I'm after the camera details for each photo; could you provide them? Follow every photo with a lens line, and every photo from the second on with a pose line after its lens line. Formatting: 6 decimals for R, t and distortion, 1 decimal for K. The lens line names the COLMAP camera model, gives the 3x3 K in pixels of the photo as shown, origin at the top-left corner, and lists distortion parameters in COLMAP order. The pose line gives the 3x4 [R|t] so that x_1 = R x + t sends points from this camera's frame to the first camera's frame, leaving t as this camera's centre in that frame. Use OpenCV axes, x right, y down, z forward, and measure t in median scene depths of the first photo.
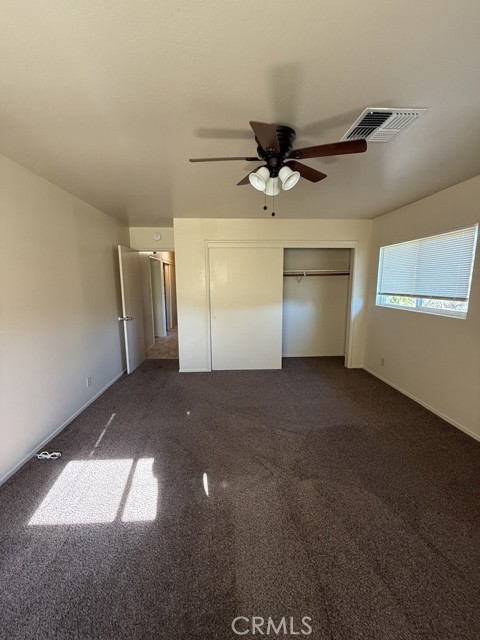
lens RADIAL K [[255.0, 0, 240.0], [0, 255.0, 320.3], [0, 0, 1]] dist [0.000421, 0.000076]
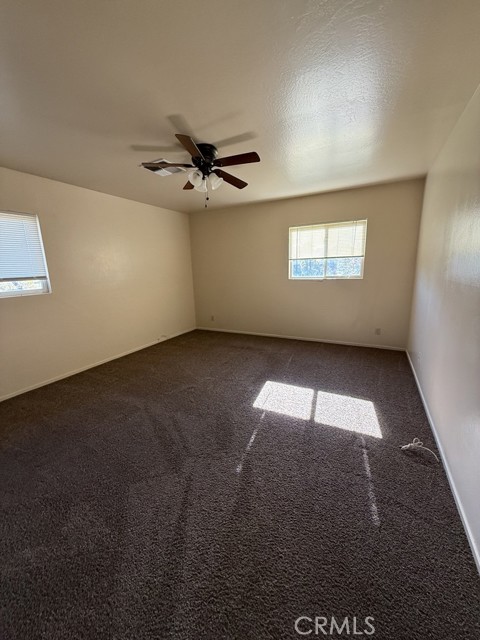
lens RADIAL K [[255.0, 0, 240.0], [0, 255.0, 320.3], [0, 0, 1]] dist [0.000421, 0.000076]
pose [[-0.856412, -0.076761, 0.510554, -0.662376], [0.111126, 0.938302, 0.327476, -0.219085], [-0.504191, 0.337190, -0.795043, 1.854934]]
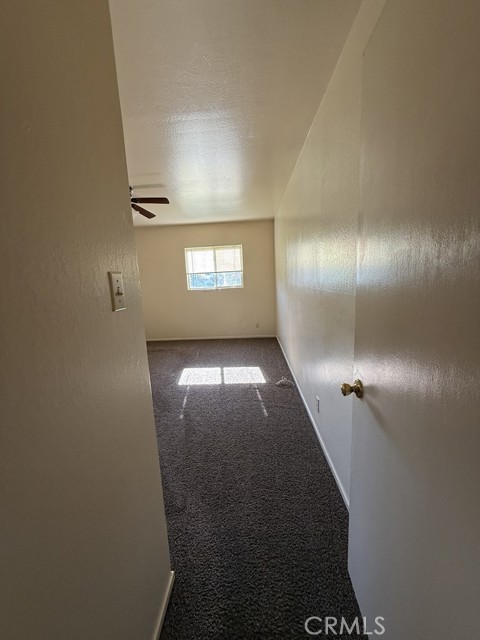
lens RADIAL K [[255.0, 0, 240.0], [0, 255.0, 320.3], [0, 0, 1]] dist [0.000421, 0.000076]
pose [[-0.993321, 0.033245, 0.110493, -0.690459], [0.066259, 0.948317, 0.310329, -0.271353], [-0.094465, 0.315577, -0.944186, 2.307983]]
